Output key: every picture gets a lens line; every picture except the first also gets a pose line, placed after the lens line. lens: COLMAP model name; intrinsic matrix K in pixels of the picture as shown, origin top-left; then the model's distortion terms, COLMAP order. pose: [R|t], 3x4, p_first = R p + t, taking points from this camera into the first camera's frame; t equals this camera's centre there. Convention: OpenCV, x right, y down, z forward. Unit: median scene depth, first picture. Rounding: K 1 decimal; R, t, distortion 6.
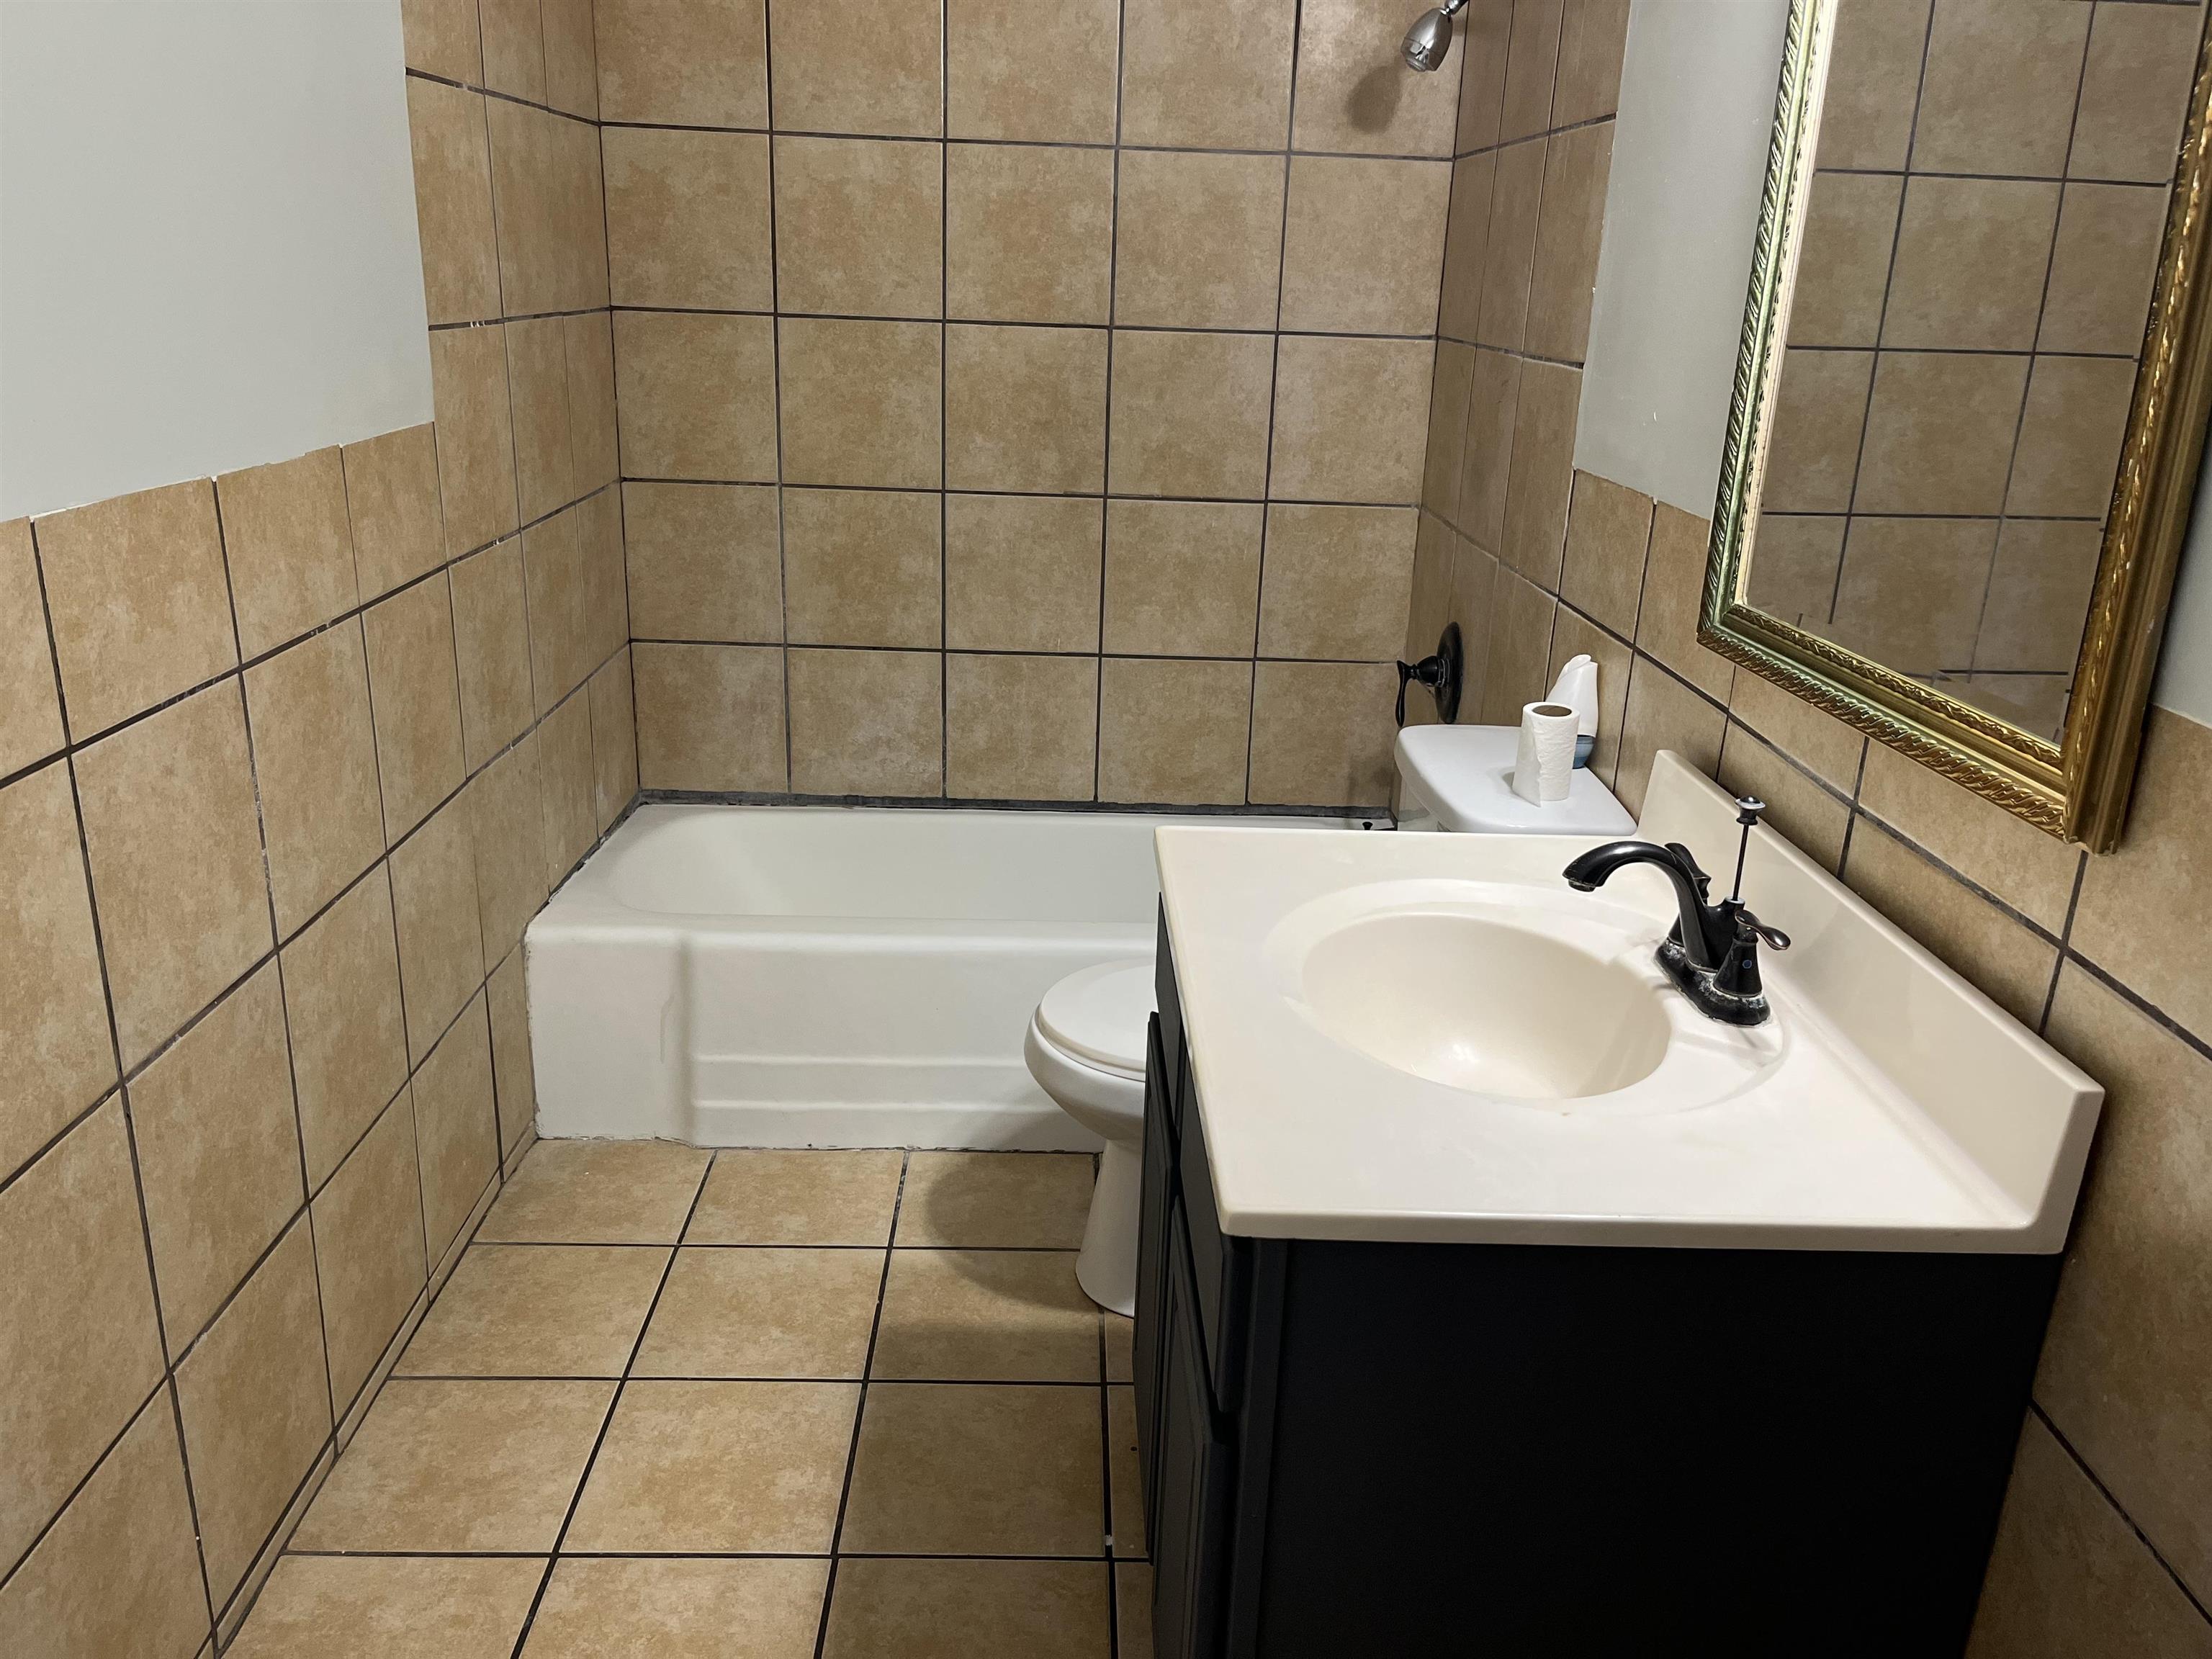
lens RADIAL K [[1682.3, 0, 1106.0], [0, 1682.3, 829.5], [0, 0, 1]] dist [0.070515, -0.122052]
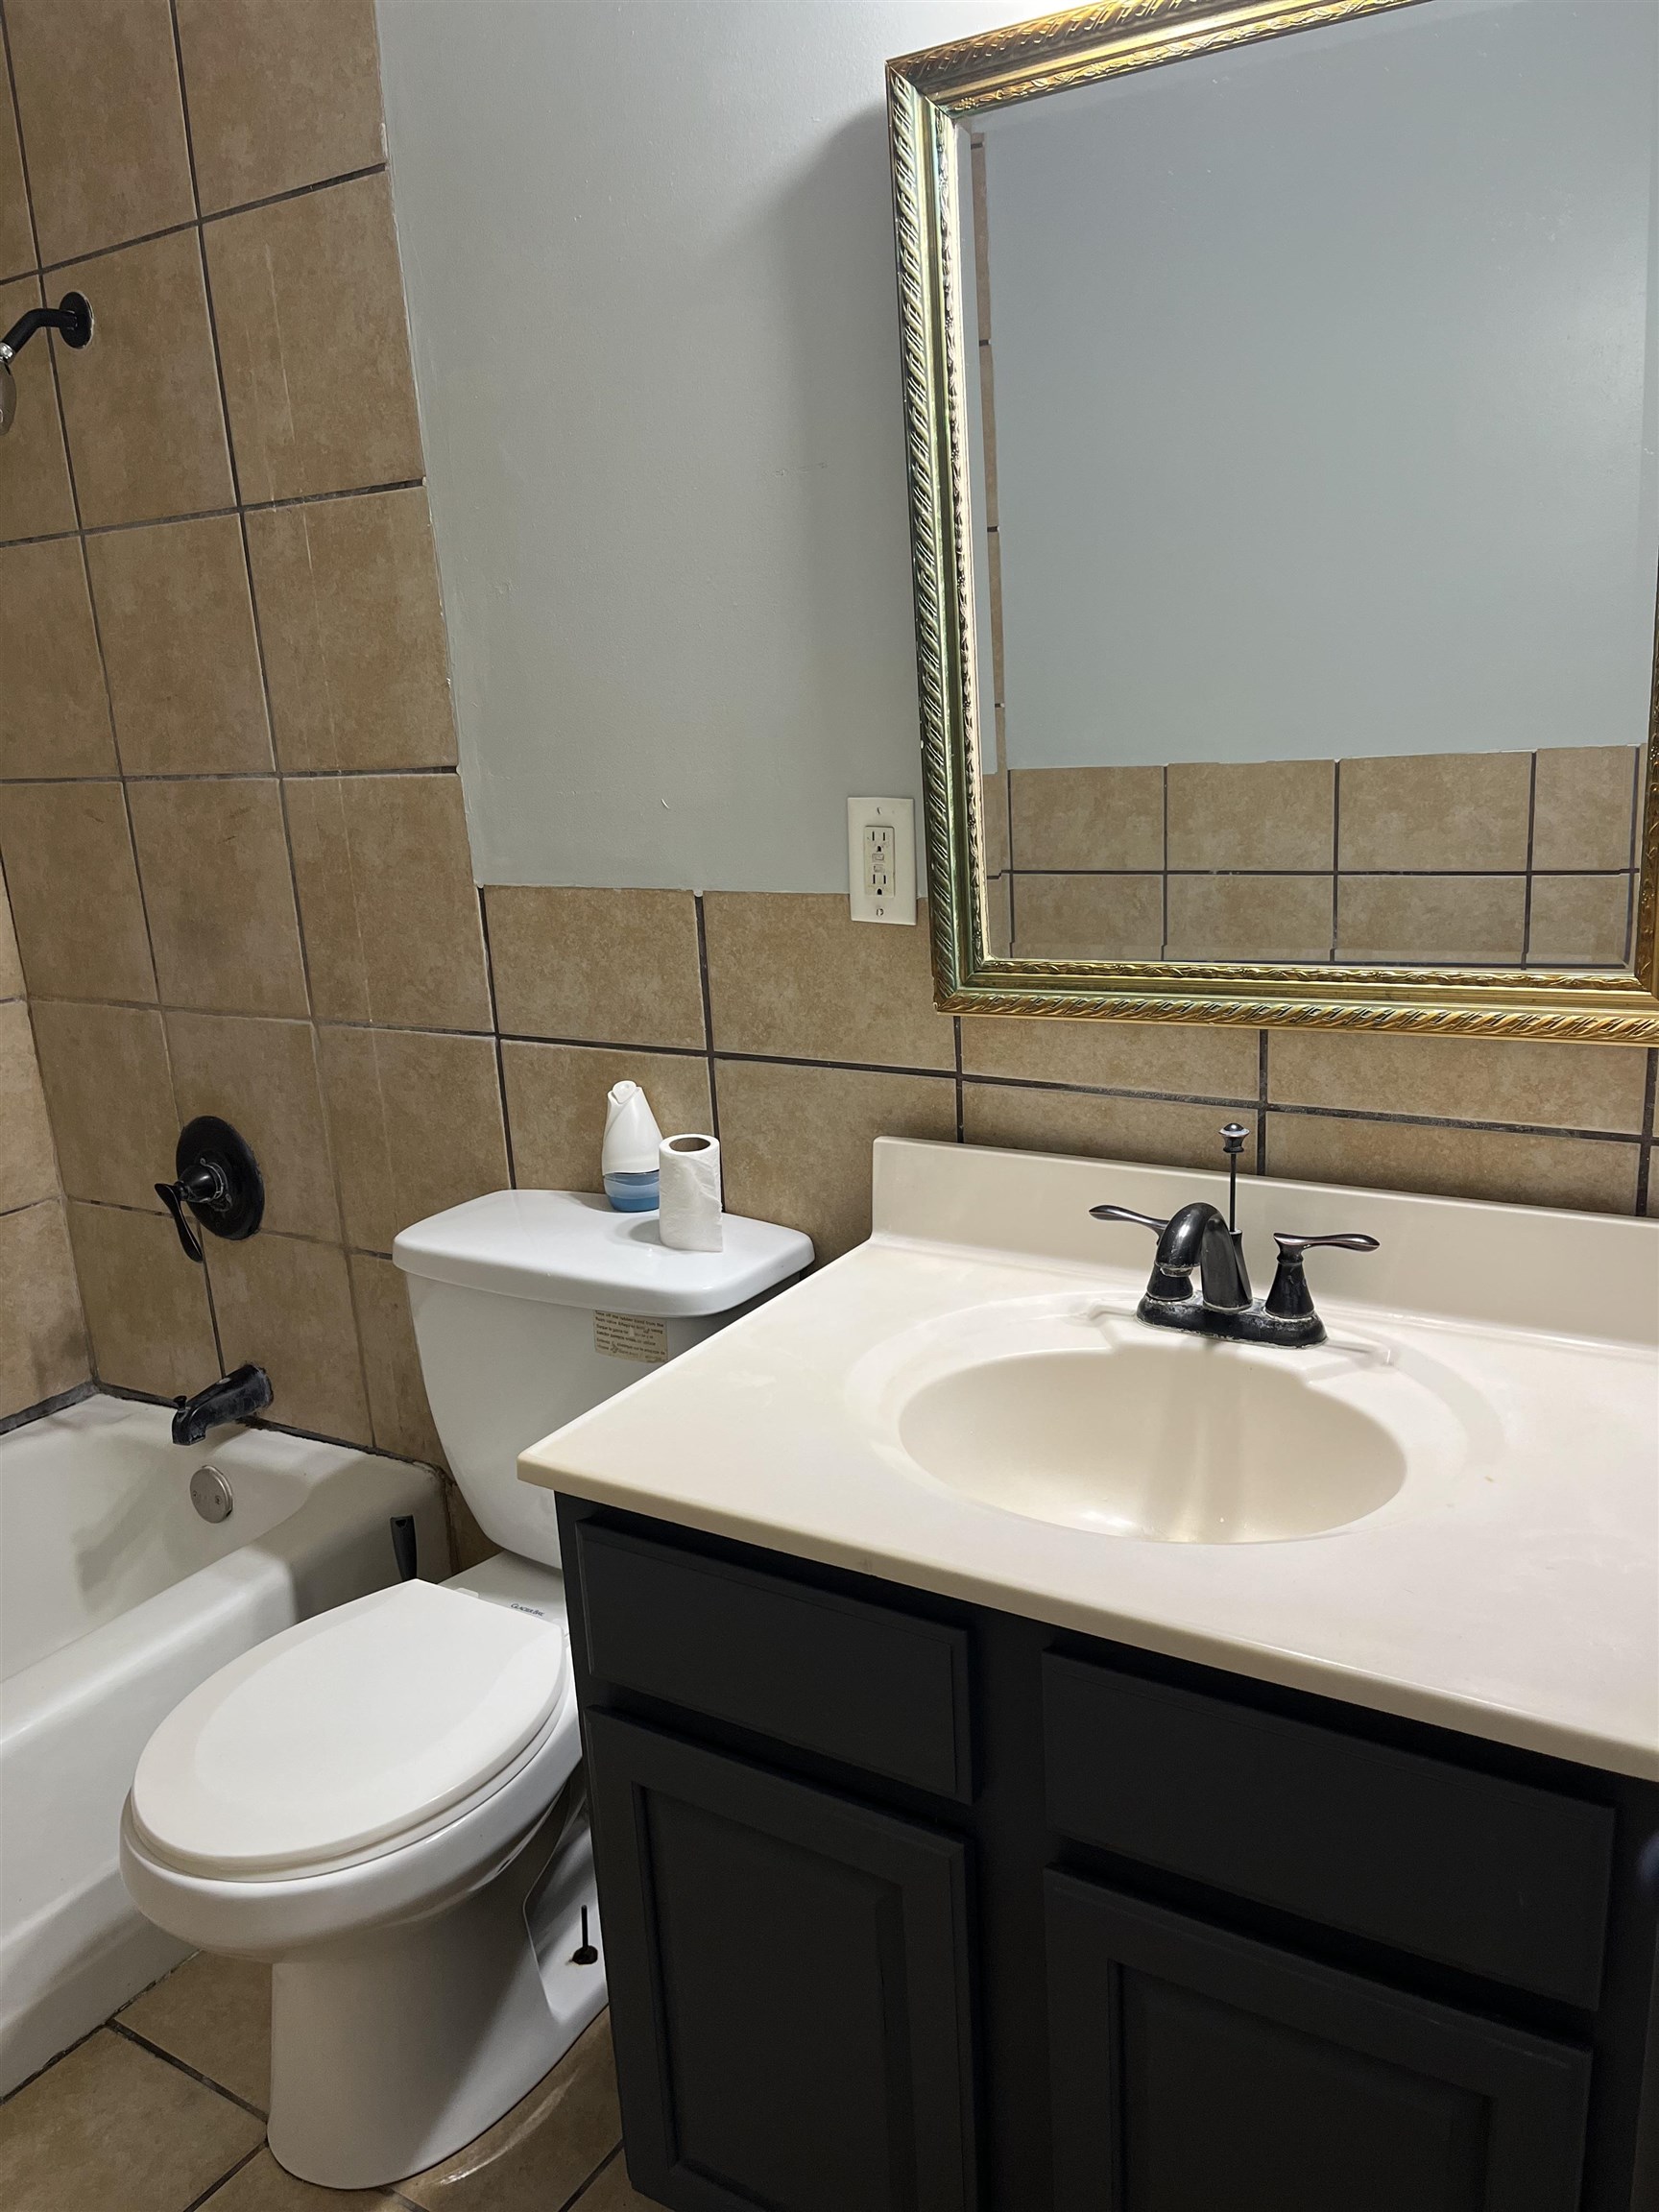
lens RADIAL K [[1682.3, 0, 829.5], [0, 1682.3, 1106.0], [0, 0, 1]] dist [0.070515, -0.122052]
pose [[0.553400, -0.275613, 0.785994, -0.345947], [0.341385, 0.935815, 0.087788, -0.131292], [-0.759740, 0.219745, 0.611970, 0.391129]]
